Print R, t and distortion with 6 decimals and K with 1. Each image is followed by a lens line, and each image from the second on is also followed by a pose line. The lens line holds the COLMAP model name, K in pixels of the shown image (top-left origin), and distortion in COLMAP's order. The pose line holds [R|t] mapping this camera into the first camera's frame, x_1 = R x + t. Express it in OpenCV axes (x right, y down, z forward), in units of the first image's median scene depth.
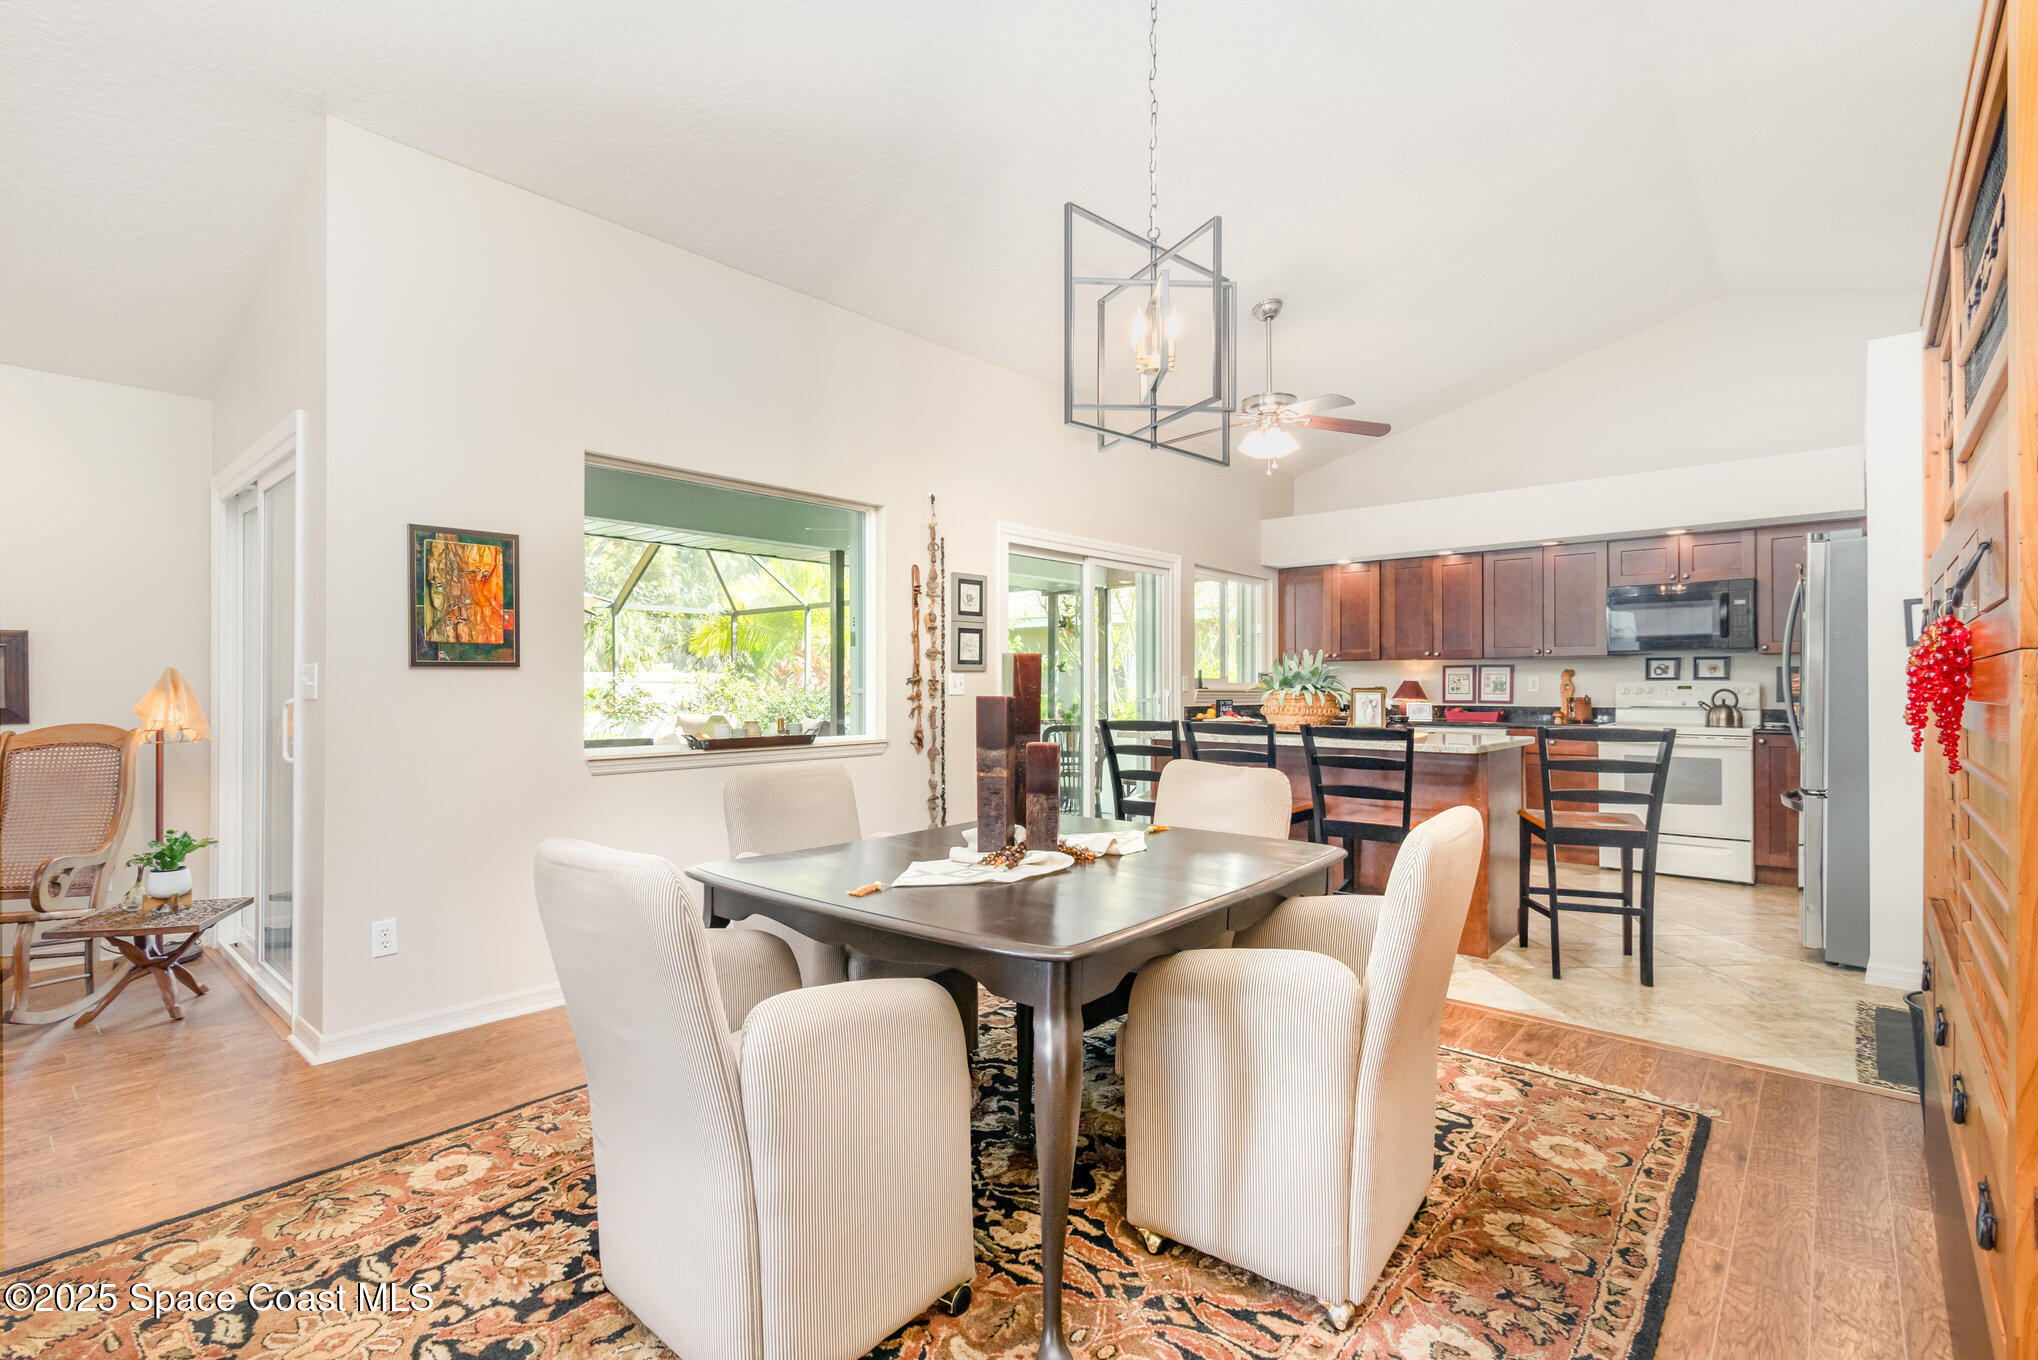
lens RADIAL K [[933.8, 0, 1019.0], [0, 933.8, 680.0], [0, 0, 1]] dist [0.000217, 0.000148]
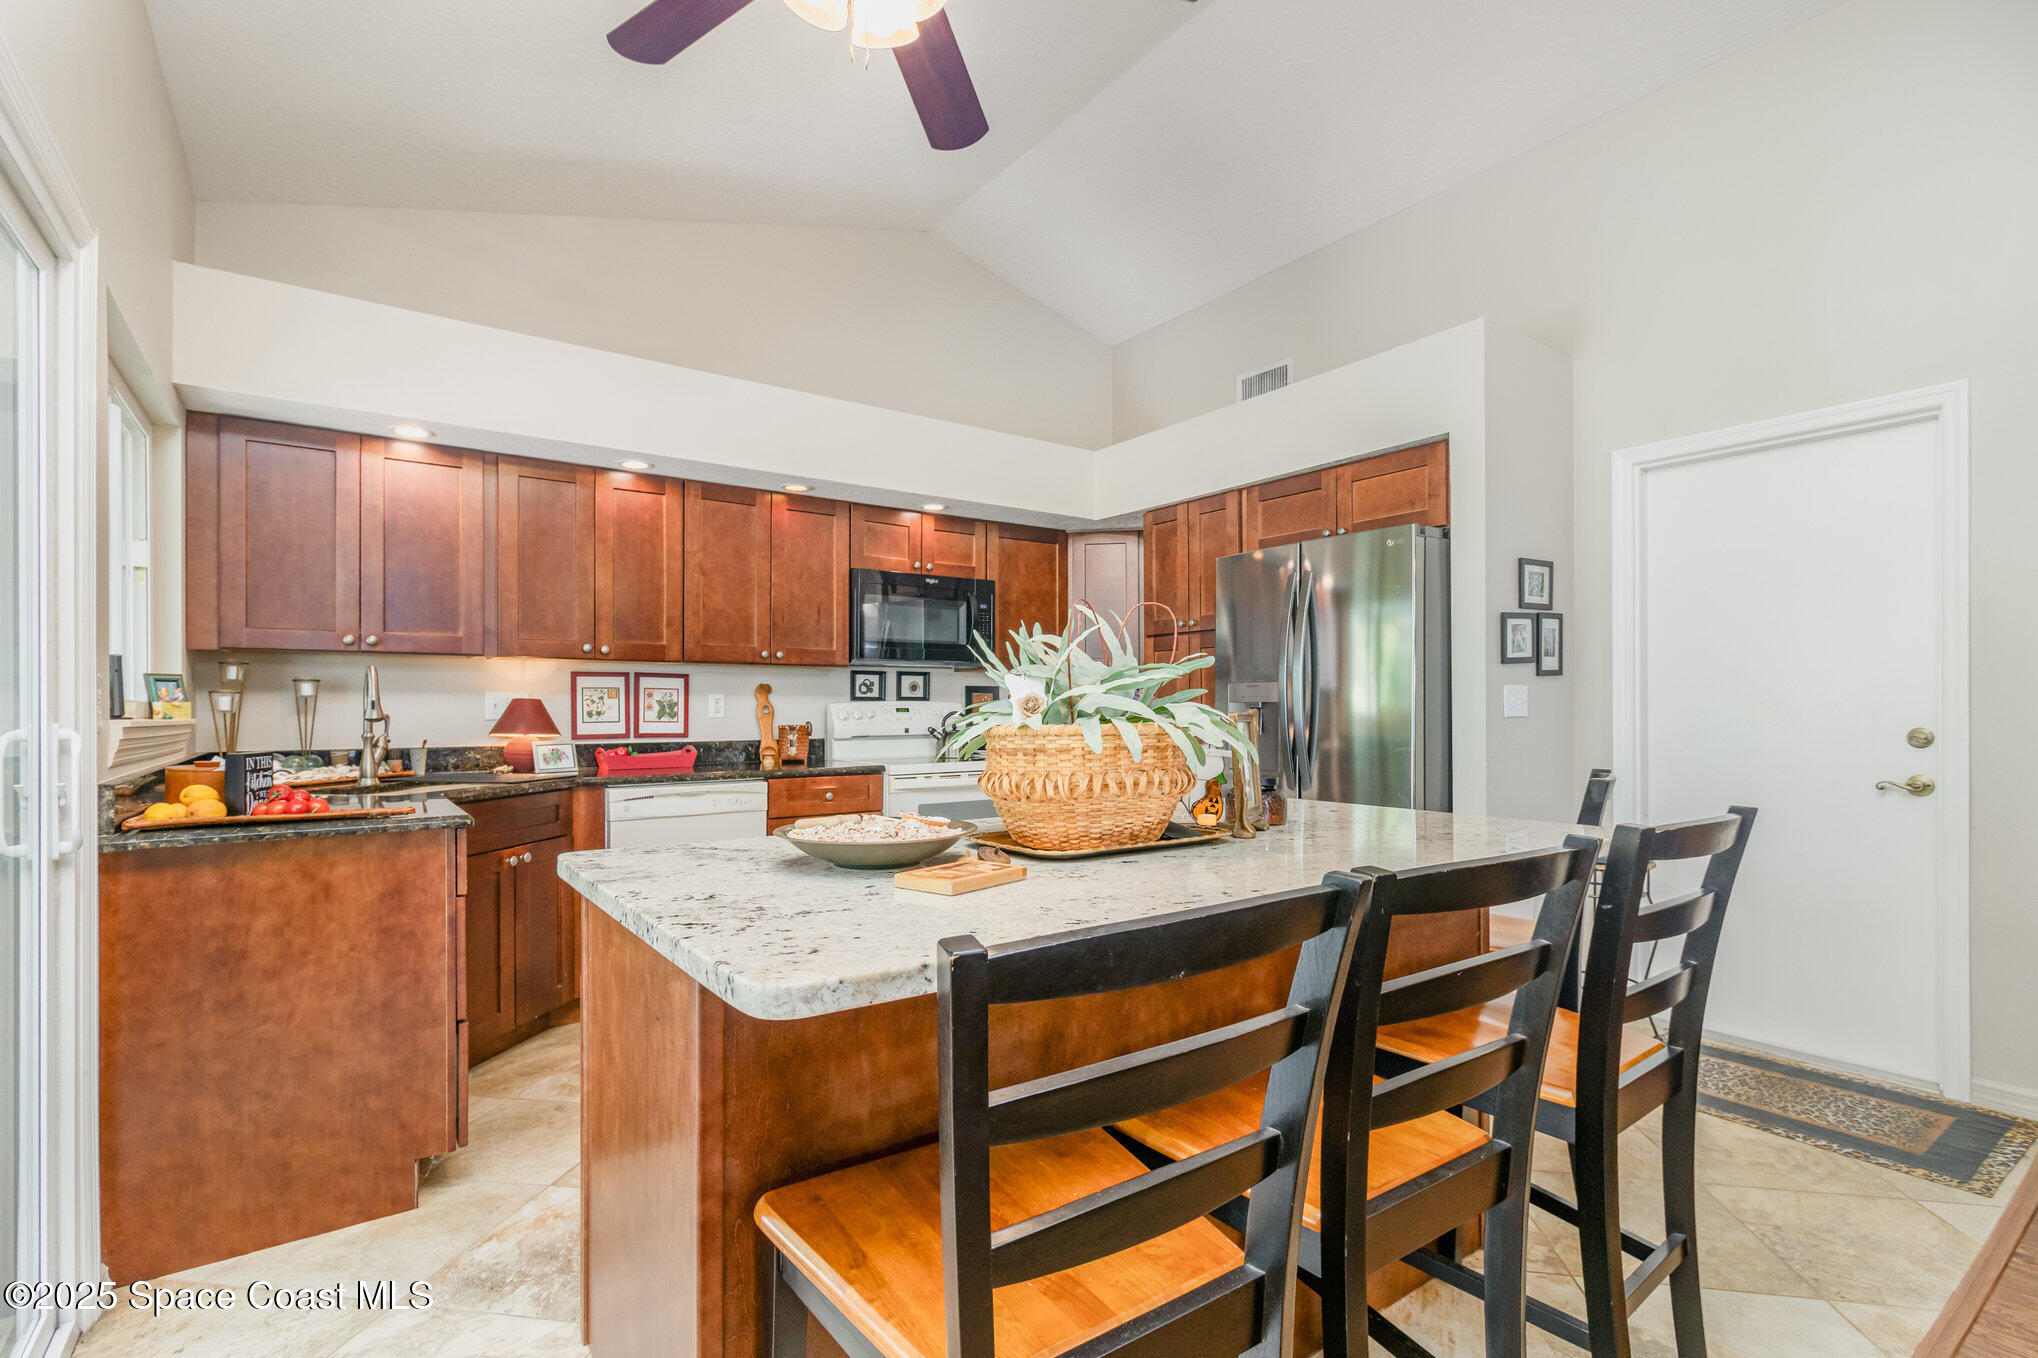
lens RADIAL K [[958.7, 0, 1041.7], [0, 958.7, 699.4], [0, 0, 1]] dist [-0.000229, 0.001058]
pose [[0.215884, 0.008565, 0.976381, -0.043404], [-0.005974, 0.999954, -0.007451, 0.004289], [-0.976401, -0.004224, 0.215925, 0.745949]]
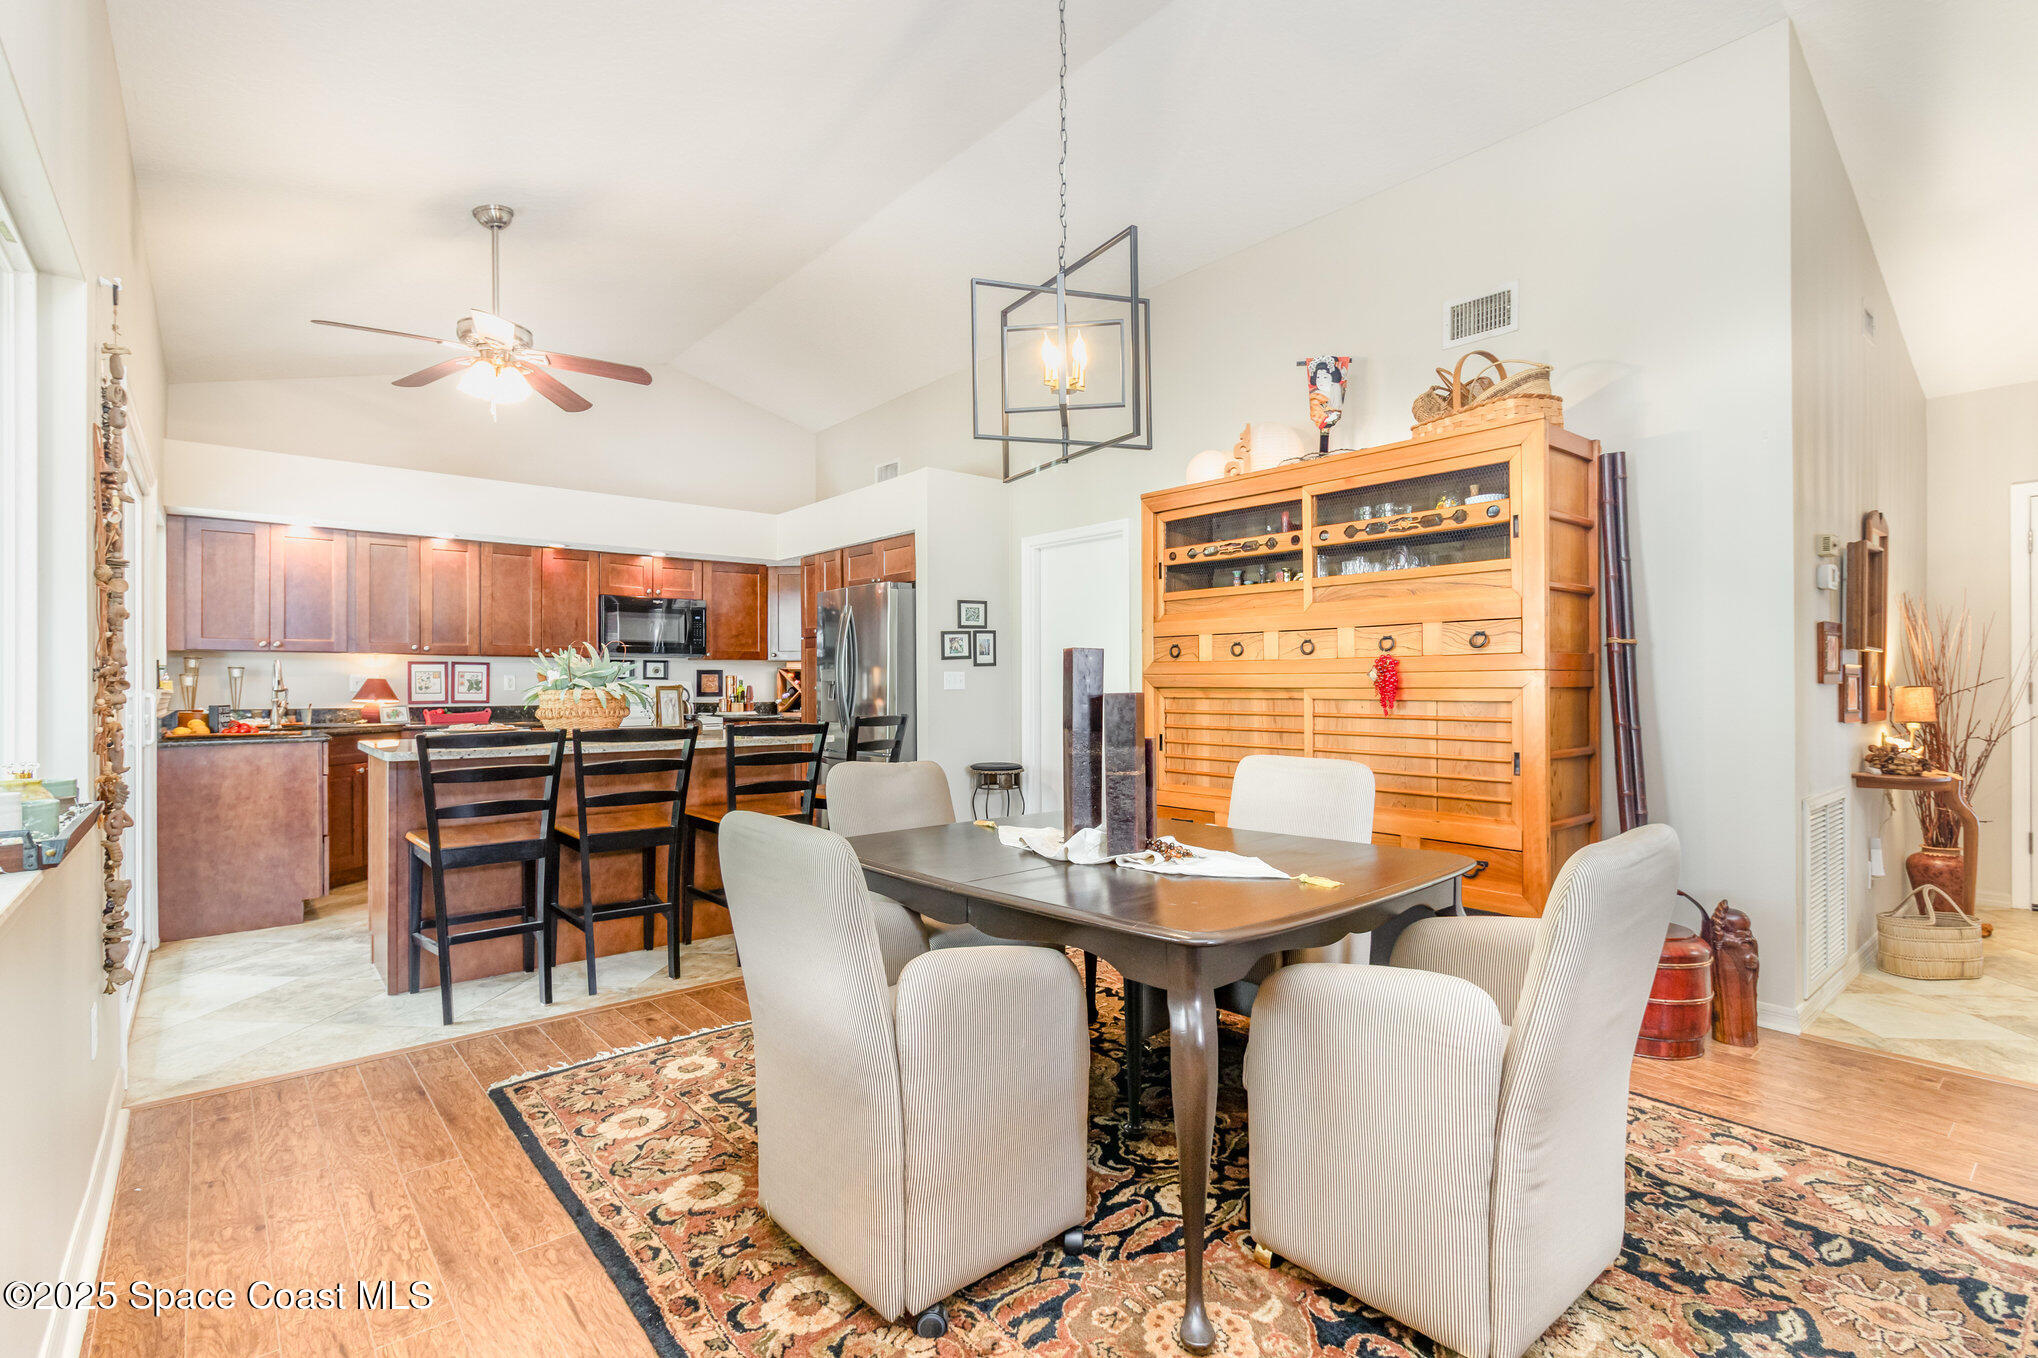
lens RADIAL K [[933.8, 0, 1019.0], [0, 933.8, 679.0], [0, 0, 1]] dist [0.000217, 0.000148]
pose [[0.147629, 0.006612, 0.989021, -0.396450], [-0.006336, 0.999963, -0.005740, 0.002972], [-0.989023, -0.005419, 0.147666, 0.376156]]
